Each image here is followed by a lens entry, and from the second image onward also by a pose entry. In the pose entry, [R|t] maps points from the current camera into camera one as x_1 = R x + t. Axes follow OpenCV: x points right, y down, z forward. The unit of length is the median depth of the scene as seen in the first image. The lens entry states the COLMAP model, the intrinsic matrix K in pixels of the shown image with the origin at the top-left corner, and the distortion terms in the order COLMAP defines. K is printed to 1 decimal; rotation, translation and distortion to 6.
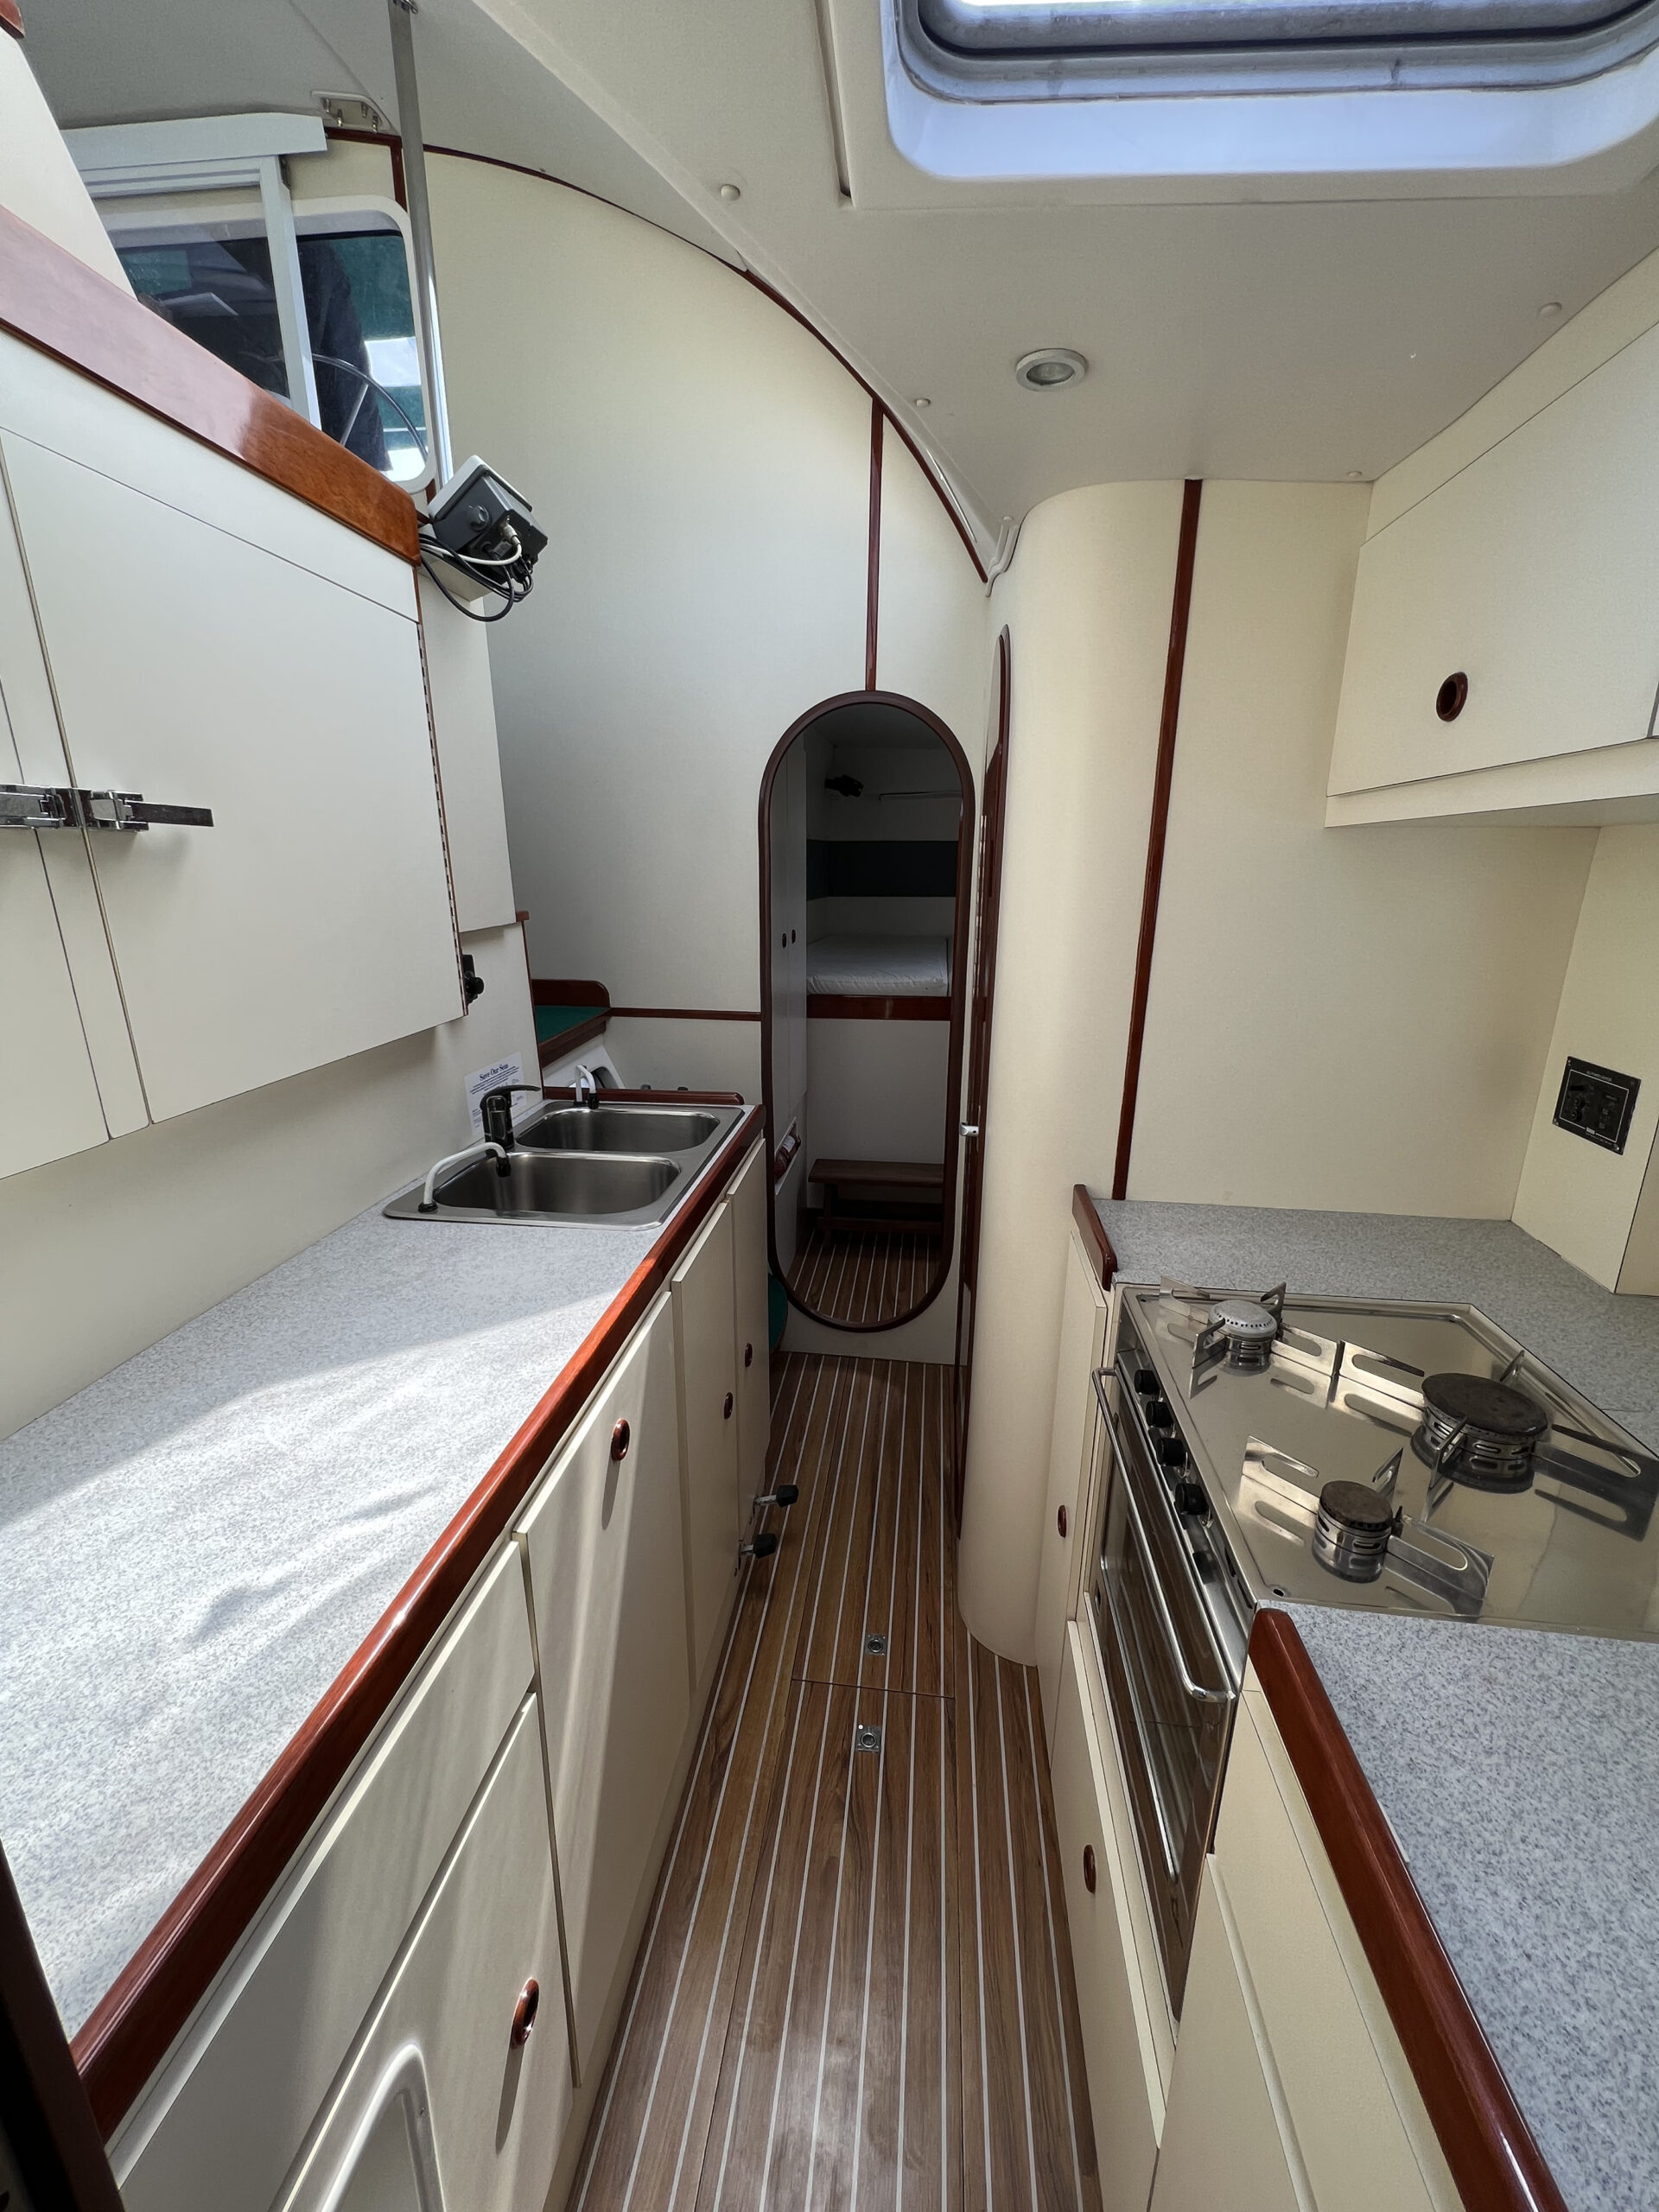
lens RADIAL K [[890.4, 0, 821.2], [0, 890.4, 1103.2], [0, 0, 1]] dist [-0.001381, 0.000308]
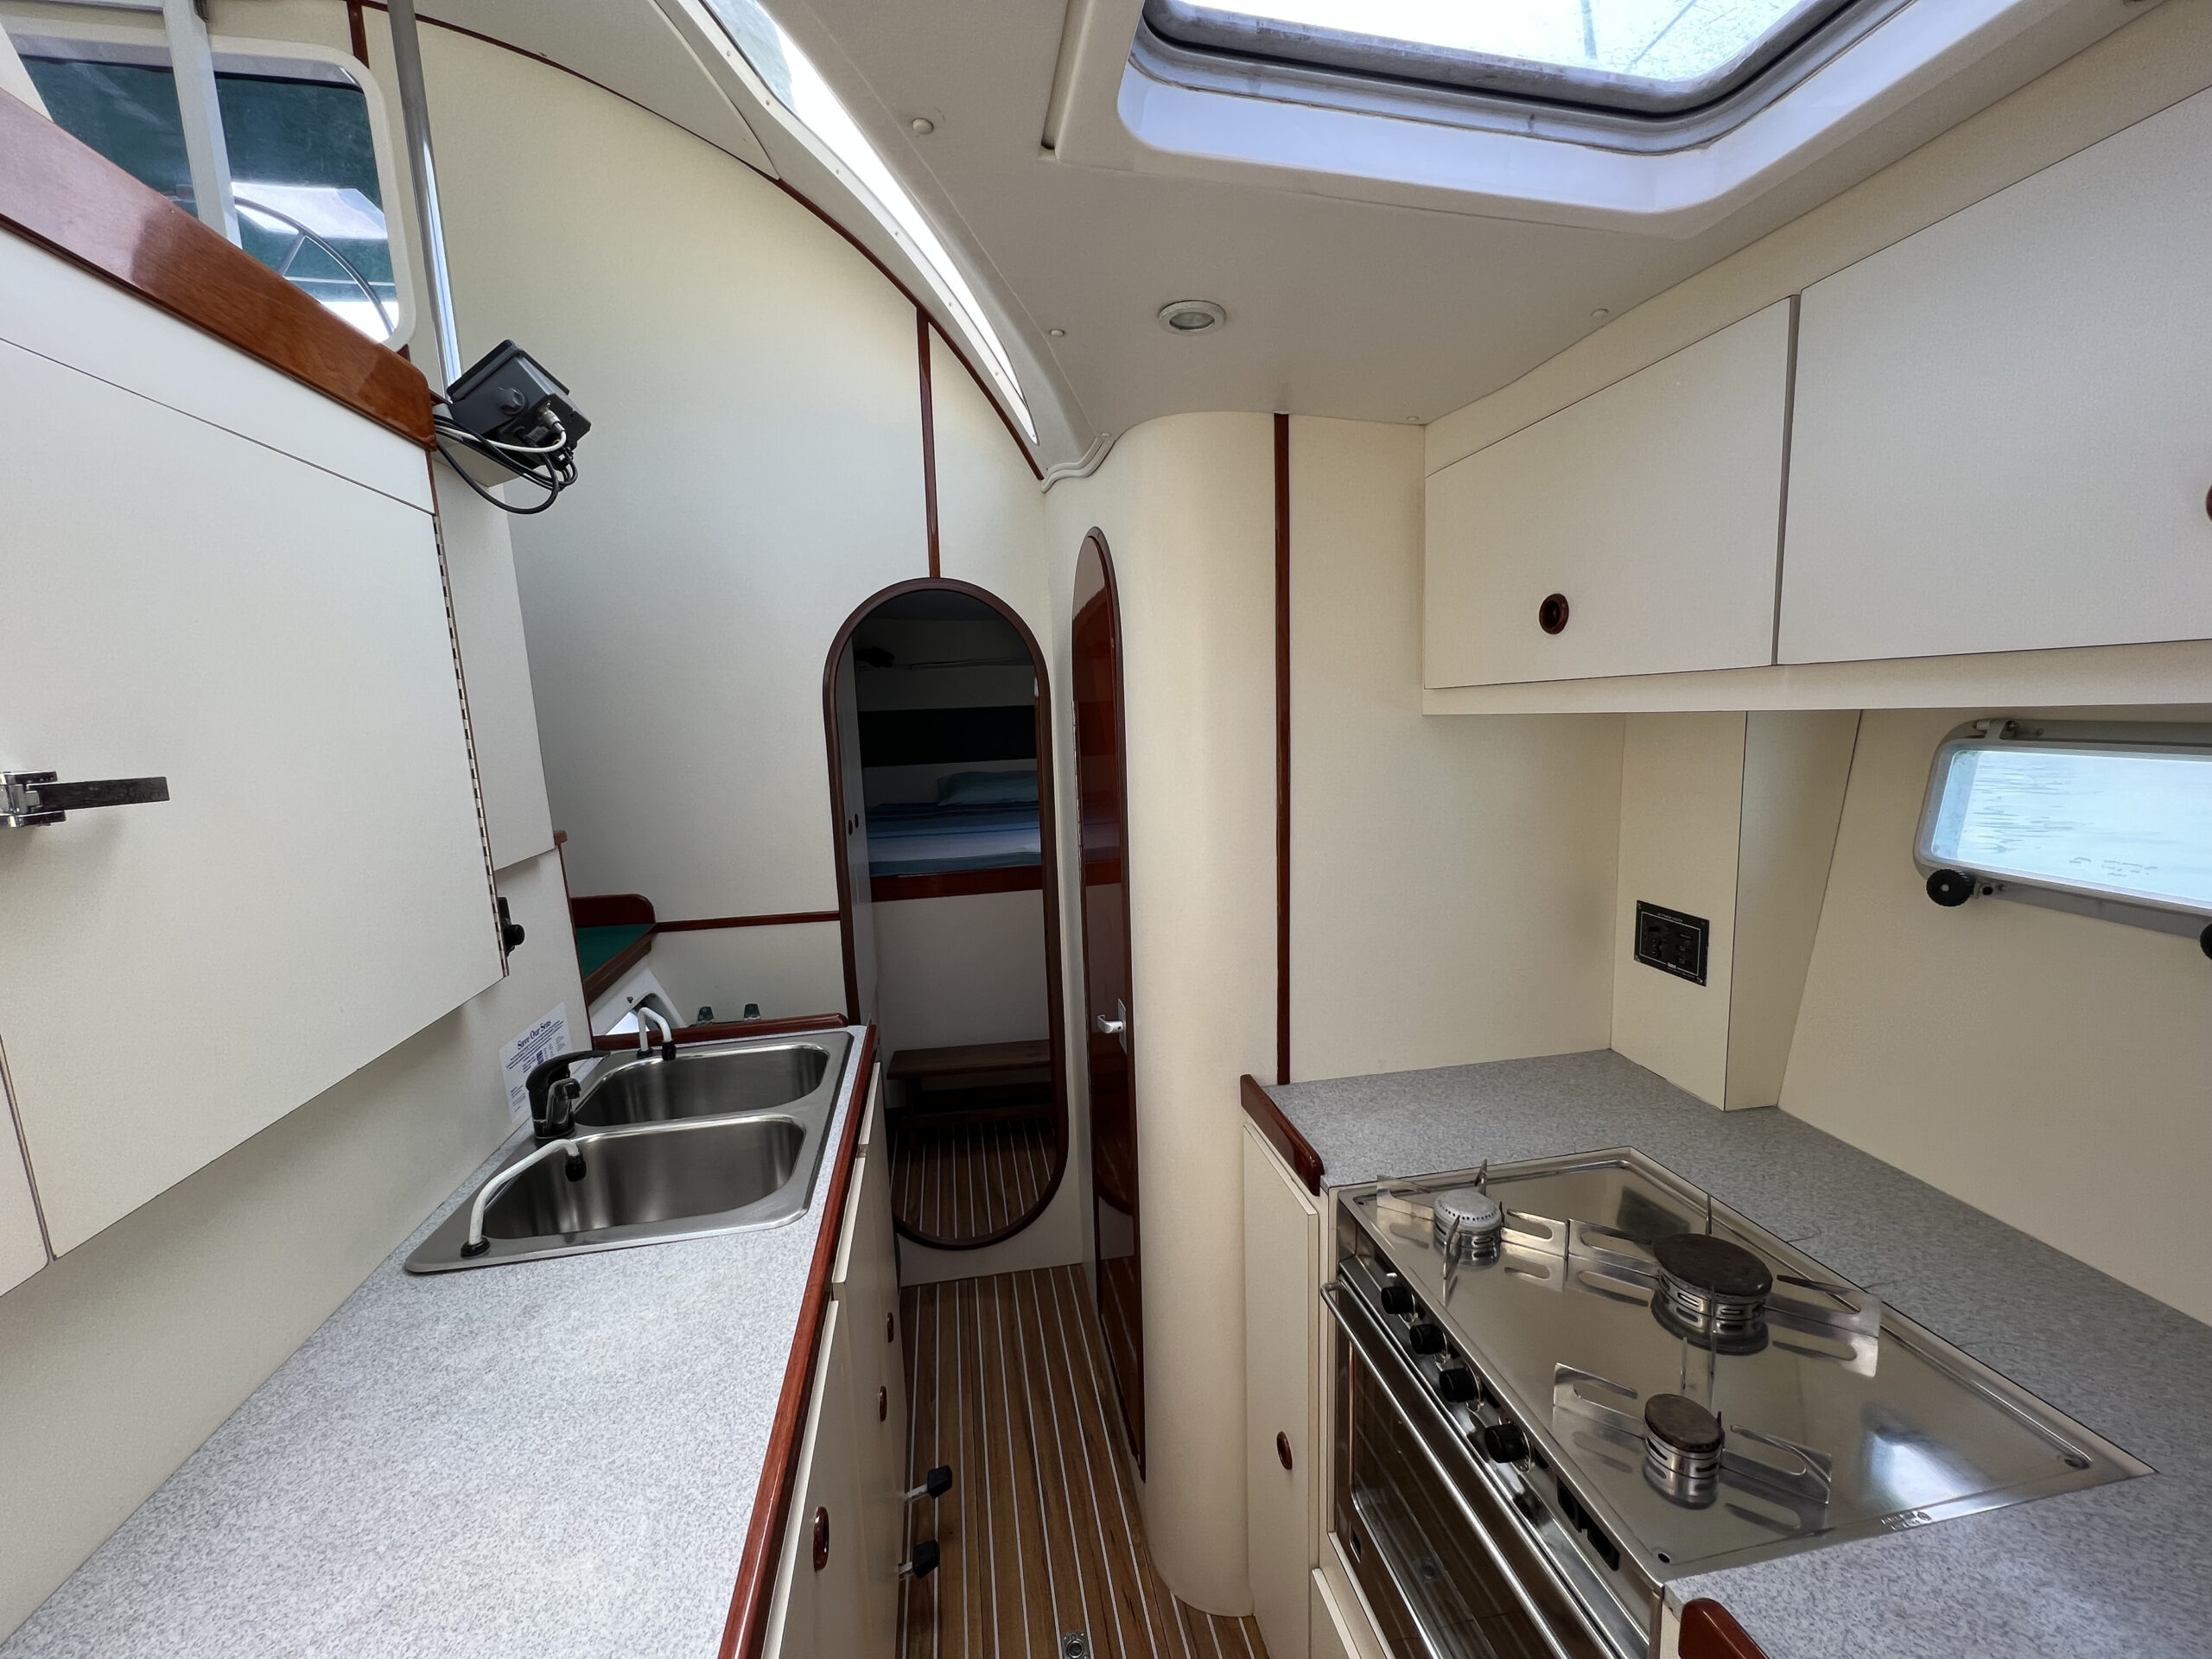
lens RADIAL K [[890.4, 0, 1106.0], [0, 890.4, 829.5], [0, 0, 1]] dist [-0.001381, 0.000308]
pose [[0.952552, -0.079989, 0.293676, -0.122478], [0.119085, 0.985879, -0.117731, -0.078050], [-0.280112, 0.147118, 0.948627, 0.080998]]
